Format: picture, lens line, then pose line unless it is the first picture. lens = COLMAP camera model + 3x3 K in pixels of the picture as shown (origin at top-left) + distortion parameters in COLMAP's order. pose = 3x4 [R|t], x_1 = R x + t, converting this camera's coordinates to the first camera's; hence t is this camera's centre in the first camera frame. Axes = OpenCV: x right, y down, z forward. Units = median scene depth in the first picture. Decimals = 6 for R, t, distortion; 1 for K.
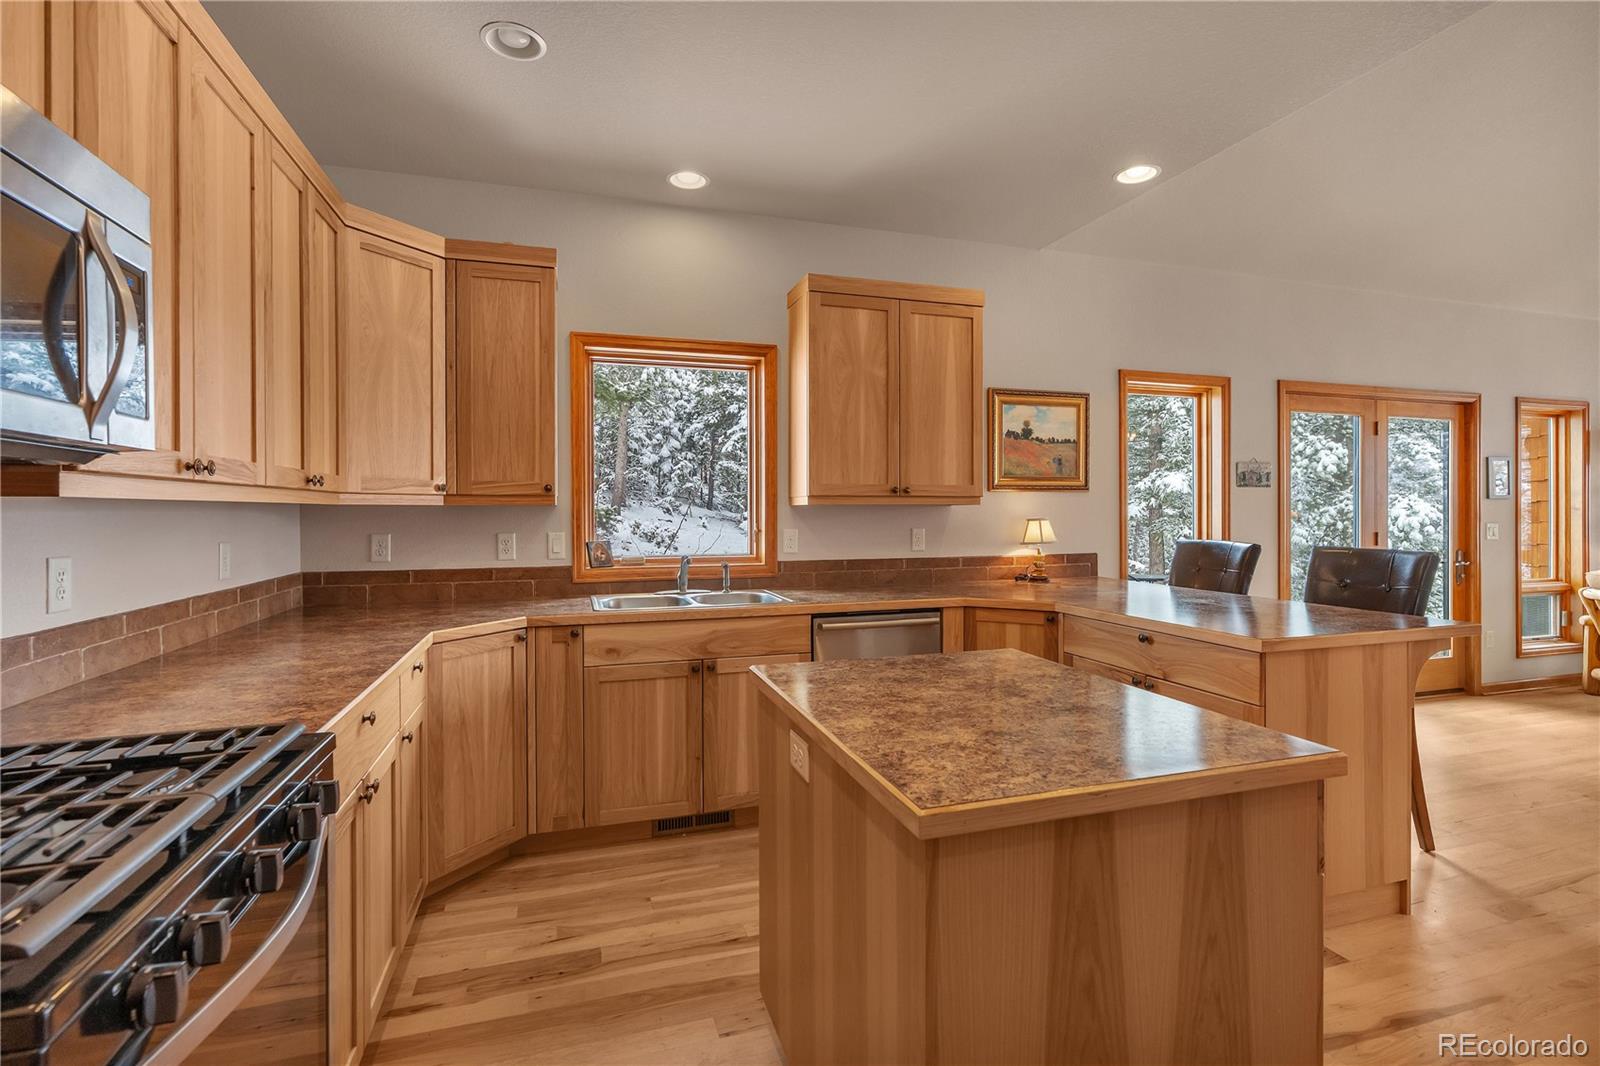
lens RADIAL K [[744.7, 0, 794.8], [0, 744.7, 530.4], [0, 0, 1]] dist [0.001336, -0.000065]
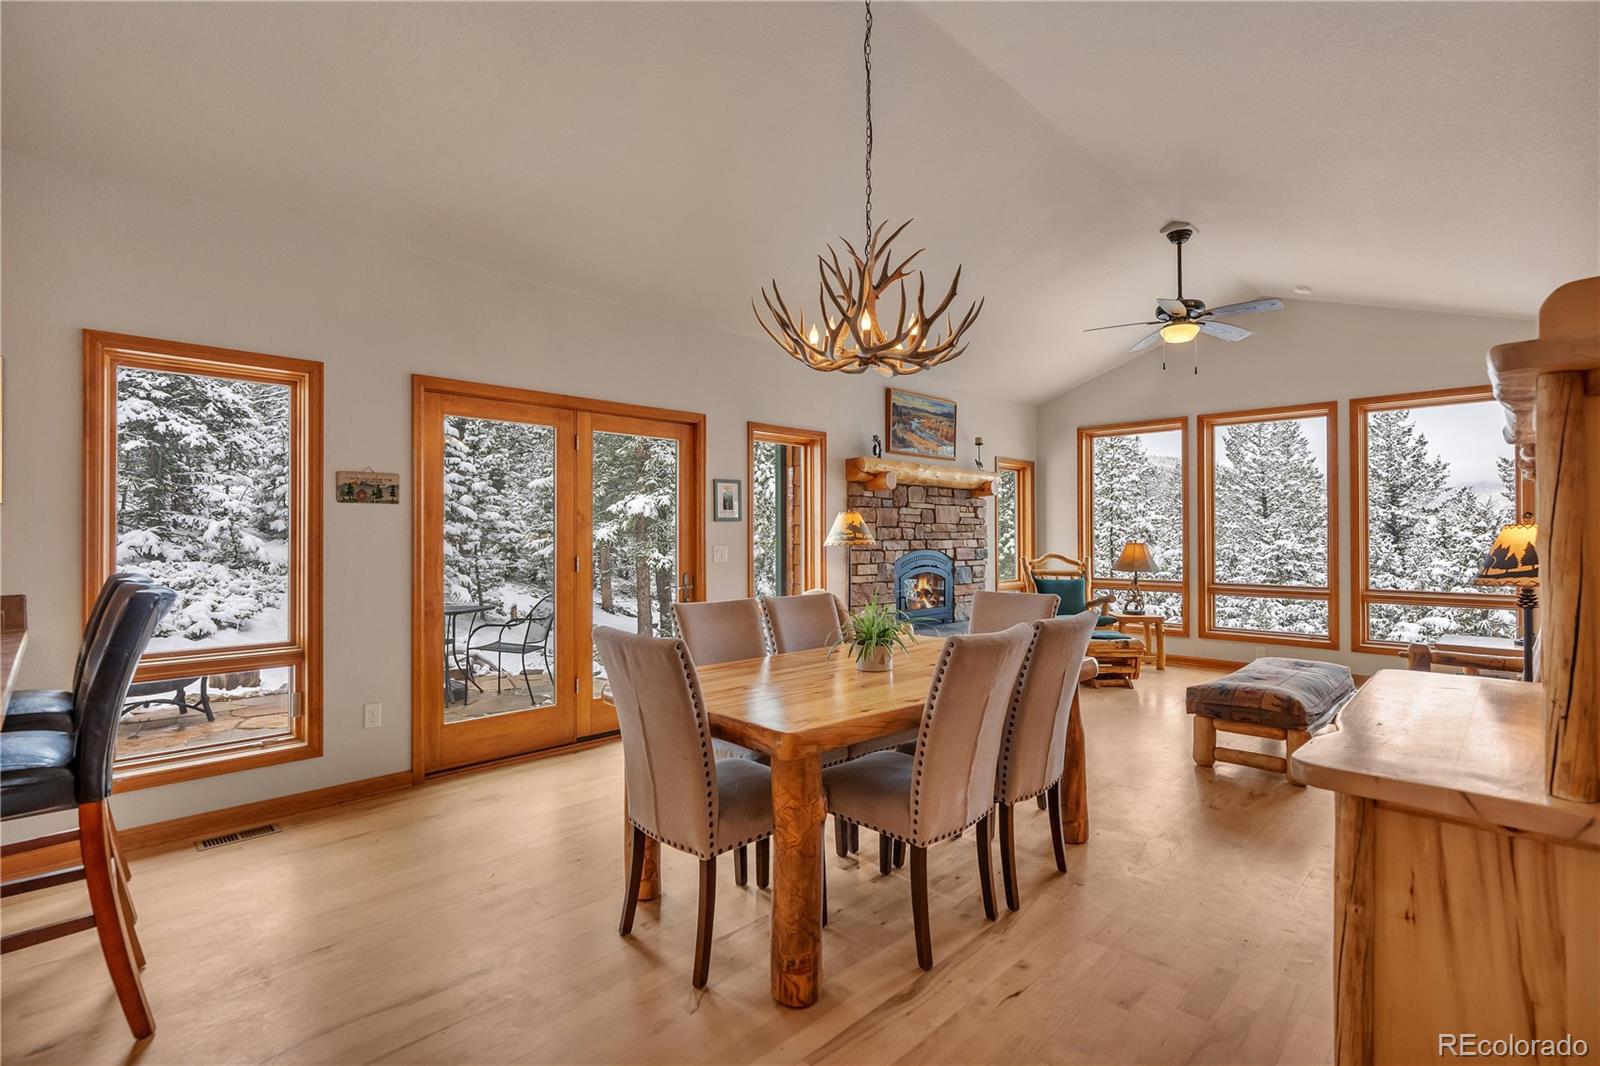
lens RADIAL K [[744.7, 0, 794.8], [0, 744.7, 530.4], [0, 0, 1]] dist [0.001336, -0.000065]
pose [[0.892712, 0.004392, 0.450607, 0.610542], [0.010050, 0.999510, -0.029654, -0.000489], [-0.450516, 0.031001, 0.892230, 0.077250]]
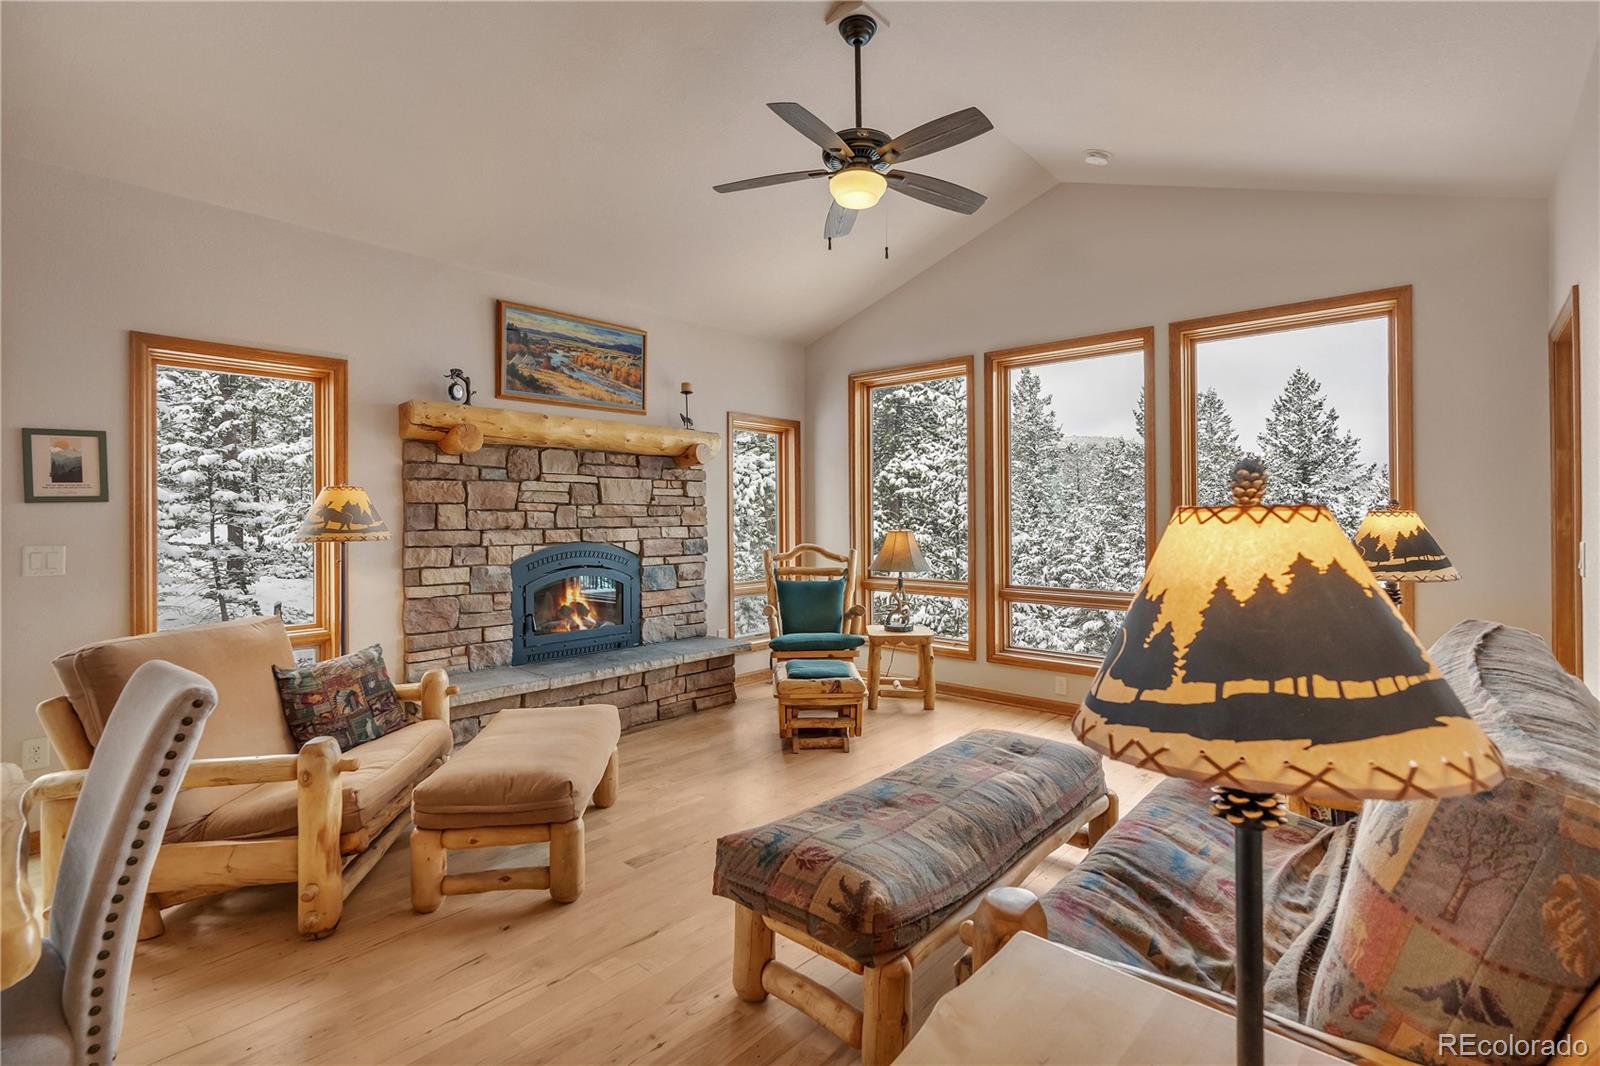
lens RADIAL K [[749.0, 0, 785.9], [0, 749.0, 513.6], [0, 0, 1]] dist [-0.001210, -0.000095]
pose [[0.866329, -0.000206, 0.499473, 1.201680], [0.014618, 0.999582, -0.024942, -0.012984], [-0.499259, 0.028909, 0.865970, 0.248317]]
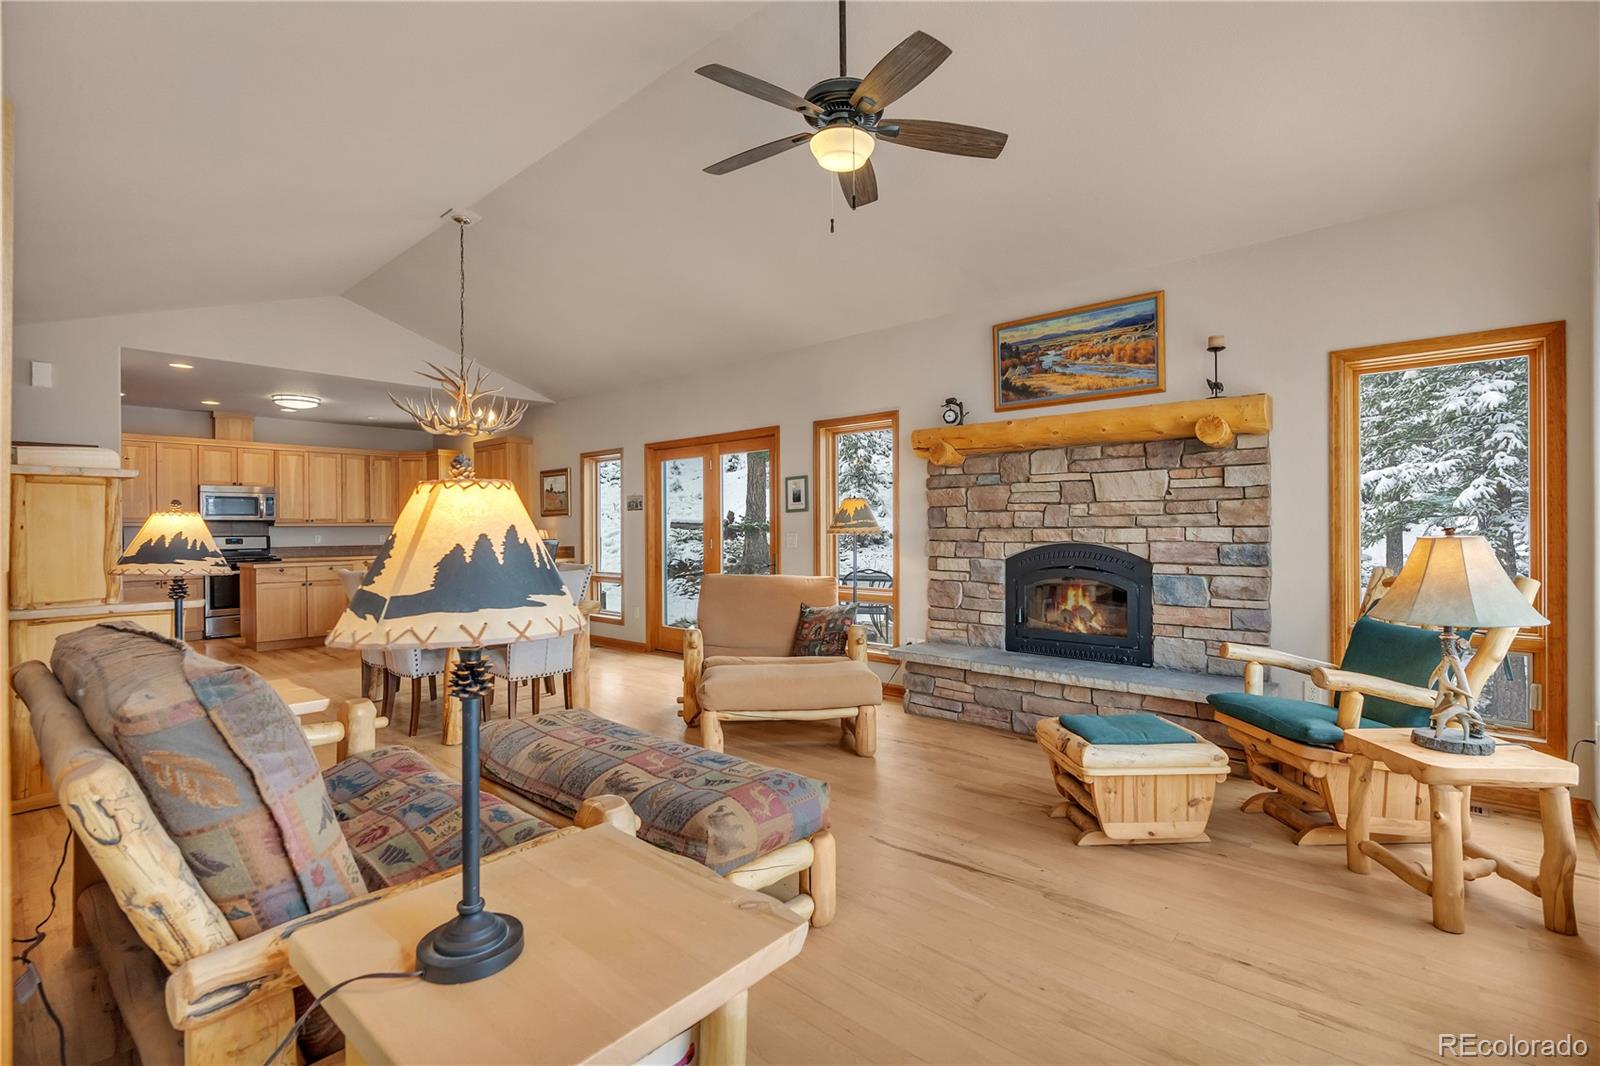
lens RADIAL K [[761.9, 0, 800.0], [0, 761.9, 533.0], [0, 0, 1]] dist [-0.037087, -0.000011]
pose [[0.481669, 0.005268, -0.876337, 2.104983], [-0.014636, 0.999891, -0.002034, -0.008581], [0.876231, 0.013805, 0.481694, 0.459543]]
